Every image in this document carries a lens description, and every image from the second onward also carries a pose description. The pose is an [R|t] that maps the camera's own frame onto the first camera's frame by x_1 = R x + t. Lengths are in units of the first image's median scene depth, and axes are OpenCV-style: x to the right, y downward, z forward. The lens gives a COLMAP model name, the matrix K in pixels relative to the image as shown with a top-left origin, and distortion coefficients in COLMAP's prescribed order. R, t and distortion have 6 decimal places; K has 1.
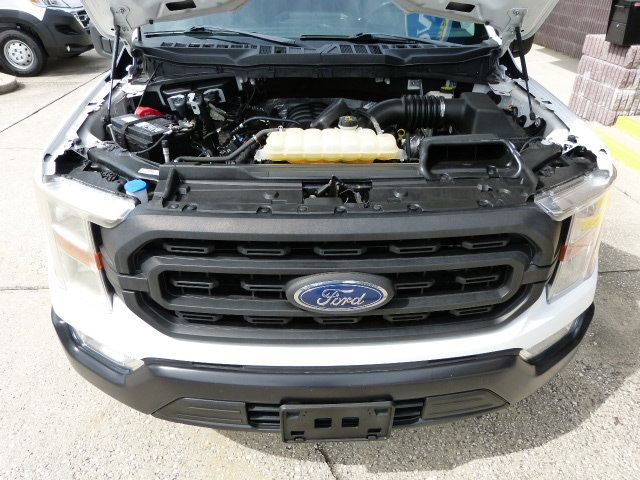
lens RADIAL K [[479.6, 0, 319.0], [0, 479.6, 243.7], [0, 0, 1]] dist [-0.034560, 0.025697]
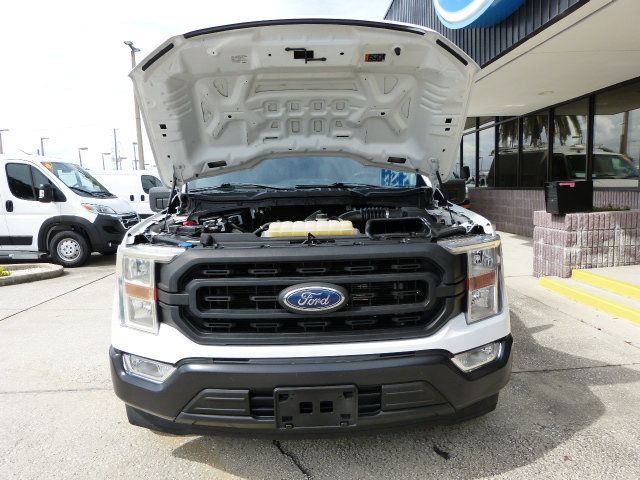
lens RADIAL K [[479.6, 0, 319.0], [0, 479.6, 243.7], [0, 0, 1]] dist [-0.034560, 0.025697]
pose [[0.999388, -0.031172, -0.015891, 0.063327], [0.021795, 0.909916, -0.414219, 0.403715], [0.027372, 0.413619, 0.910038, -0.323417]]
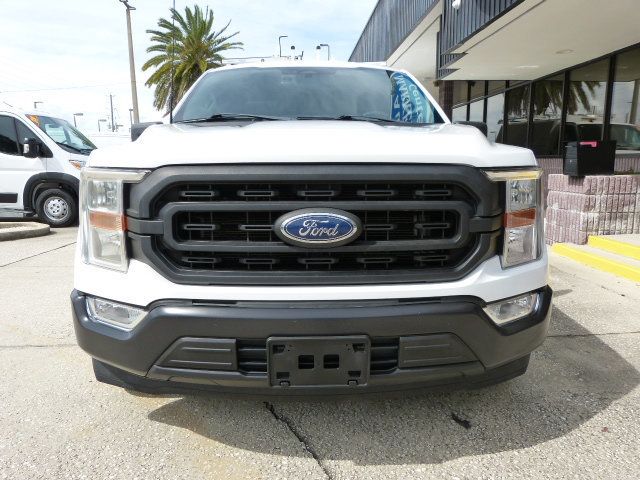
lens RADIAL K [[479.6, 0, 319.0], [0, 479.6, 243.7], [0, 0, 1]] dist [-0.034560, 0.025697]
pose [[0.999895, -0.008525, -0.011690, 0.041564], [0.003660, 0.930722, -0.365710, 0.411877], [0.013998, 0.365629, 0.930656, -0.090172]]
